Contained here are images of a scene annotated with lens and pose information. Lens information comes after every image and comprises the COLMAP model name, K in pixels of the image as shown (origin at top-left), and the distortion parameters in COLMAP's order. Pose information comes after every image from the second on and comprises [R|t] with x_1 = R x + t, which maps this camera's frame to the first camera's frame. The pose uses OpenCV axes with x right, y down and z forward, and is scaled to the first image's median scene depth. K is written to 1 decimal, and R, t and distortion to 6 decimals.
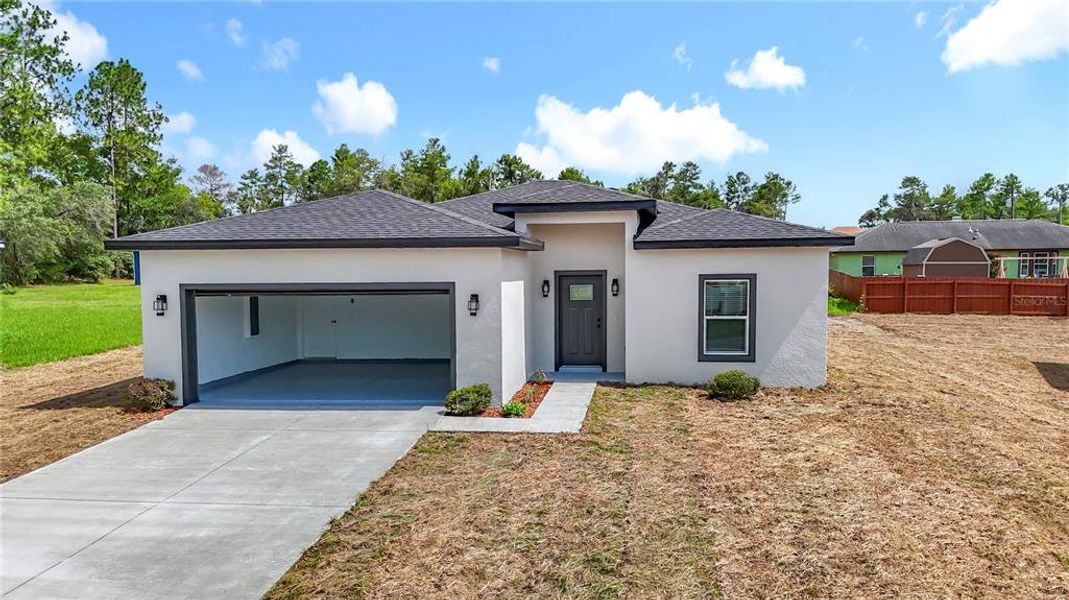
lens RADIAL K [[787.5, 0, 557.2], [0, 787.5, 331.8], [0, 0, 1]] dist [0.052293, -0.006919]
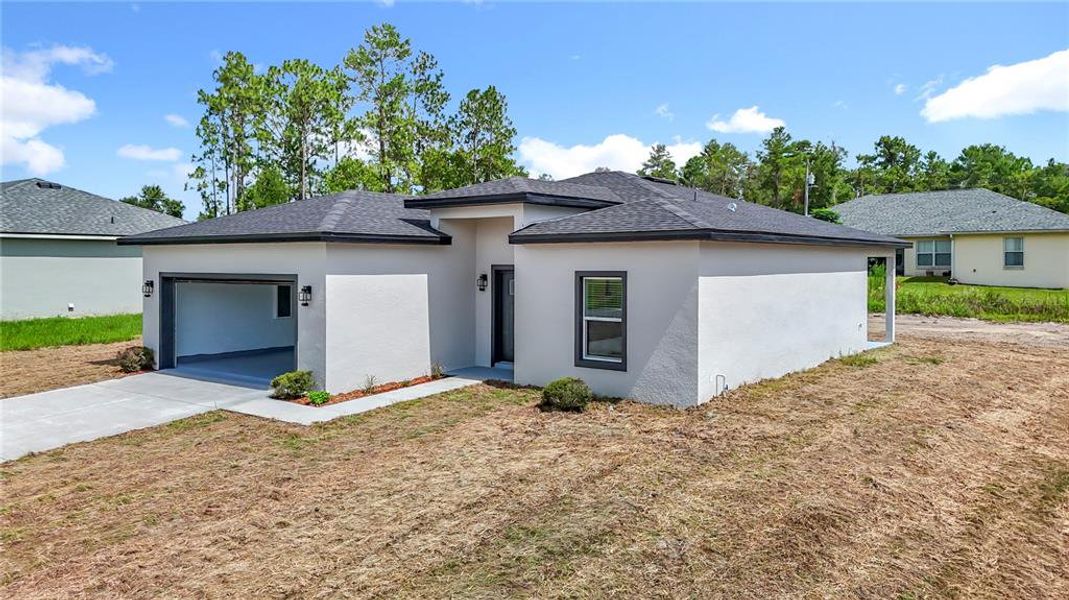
lens RADIAL K [[777.4, 0, 557.4], [0, 777.4, 295.9], [0, 0, 1]] dist [0.112767, -0.112692]
pose [[0.865286, 0.030461, -0.500352, 0.600662], [-0.047194, 0.998669, -0.020815, -0.023345], [0.499051, 0.041625, 0.865572, 0.205164]]
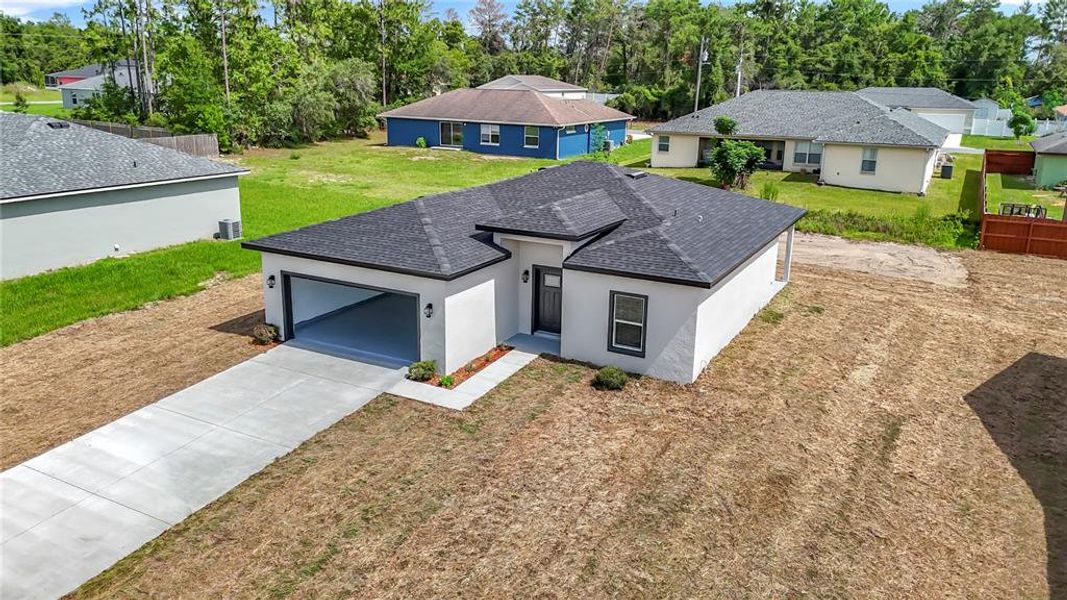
lens RADIAL K [[779.0, 0, 553.1], [0, 779.0, 297.5], [0, 0, 1]] dist [0.092898, -0.095126]
pose [[0.934305, 0.125386, -0.333696, 0.526299], [-0.057608, 0.976902, 0.205775, -0.324708], [0.351789, -0.173033, 0.919948, -0.270863]]
